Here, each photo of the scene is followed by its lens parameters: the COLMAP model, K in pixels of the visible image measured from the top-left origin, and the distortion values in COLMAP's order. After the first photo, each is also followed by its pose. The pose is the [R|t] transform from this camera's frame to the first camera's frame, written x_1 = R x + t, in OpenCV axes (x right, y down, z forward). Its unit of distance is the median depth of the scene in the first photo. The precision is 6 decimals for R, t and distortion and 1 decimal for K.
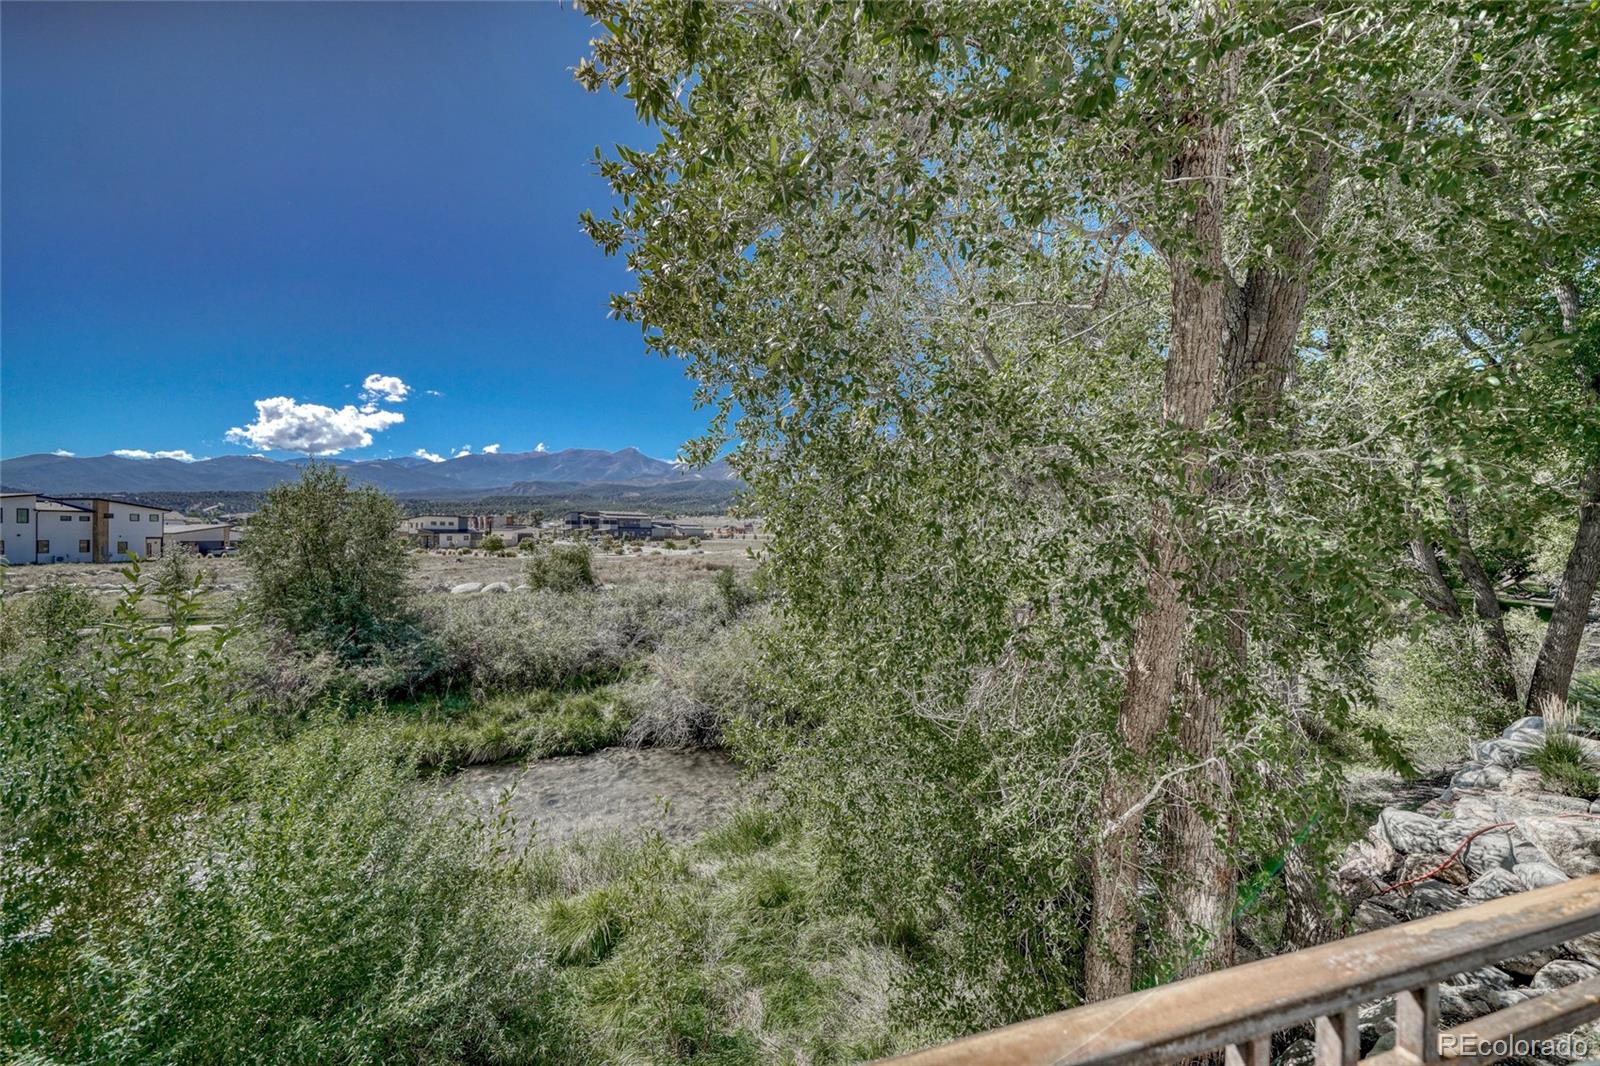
lens RADIAL K [[582.9, 0, 799.3], [0, 582.9, 529.5], [0, 0, 1]] dist [-0.010793, -0.000155]
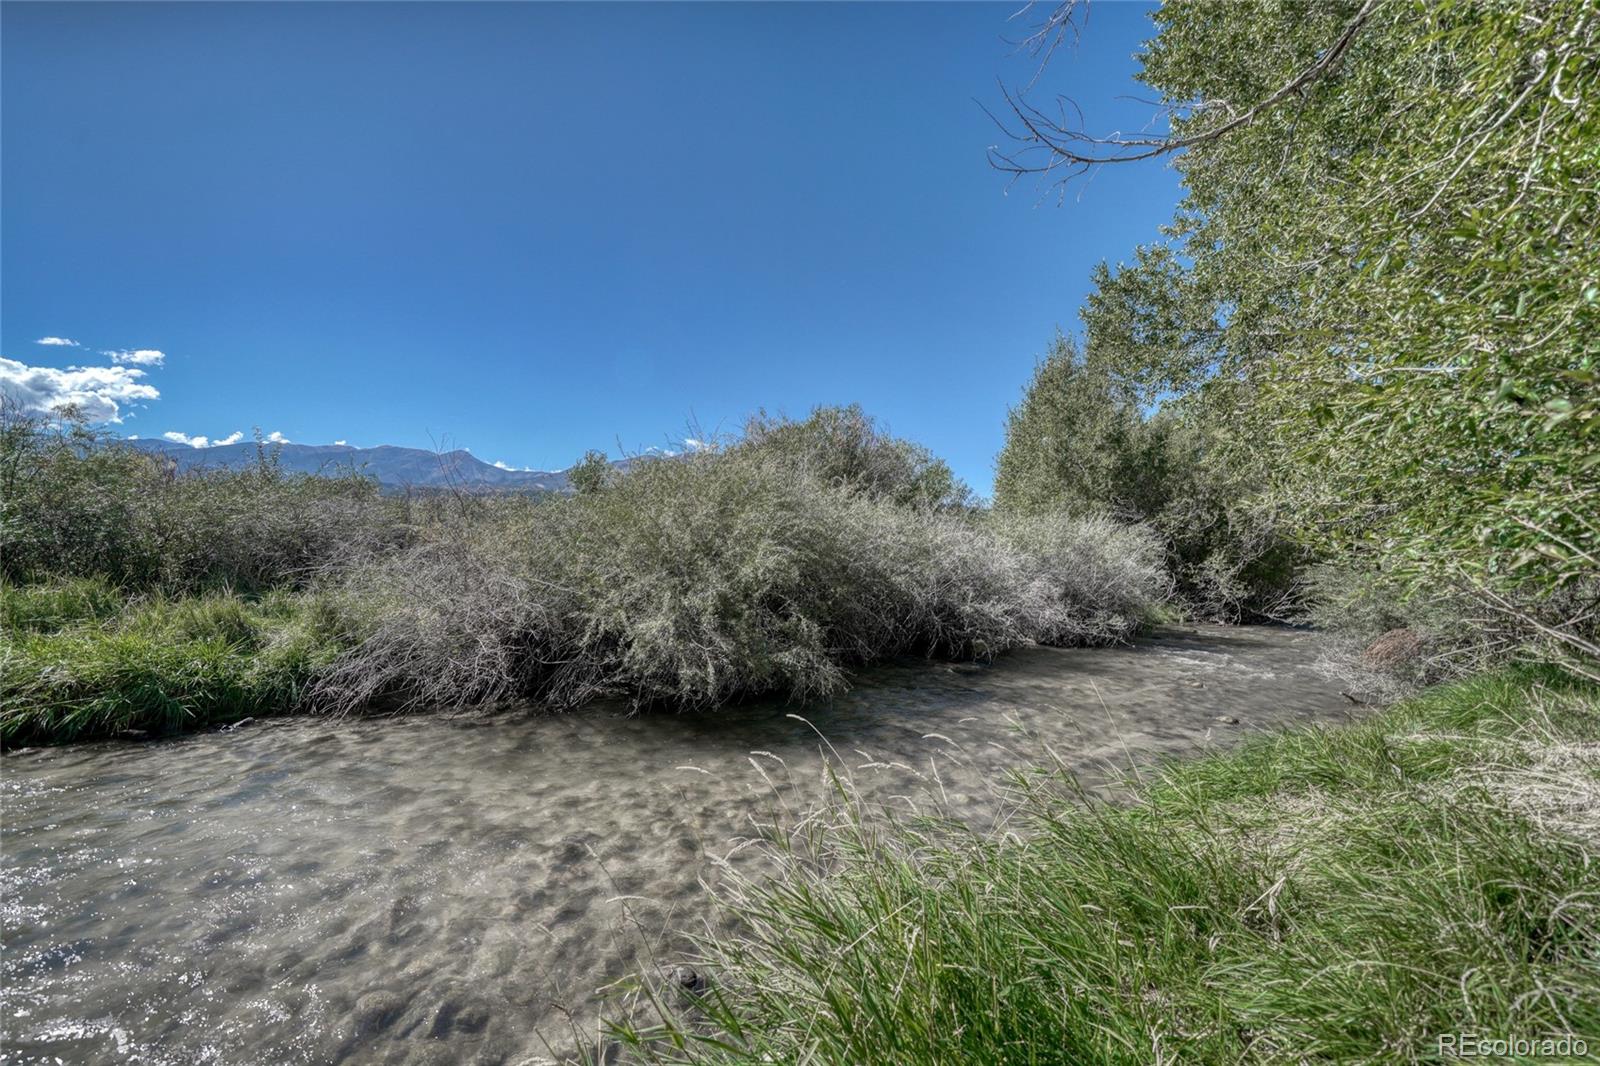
lens RADIAL K [[582.9, 0, 796.6], [0, 582.9, 532.4], [0, 0, 1]] dist [-0.010793, -0.000155]
pose [[0.969123, 0.039556, 0.243383, -0.102860], [-0.032608, 0.998939, -0.032511, 0.265123], [-0.244411, 0.023571, 0.969385, 0.584710]]
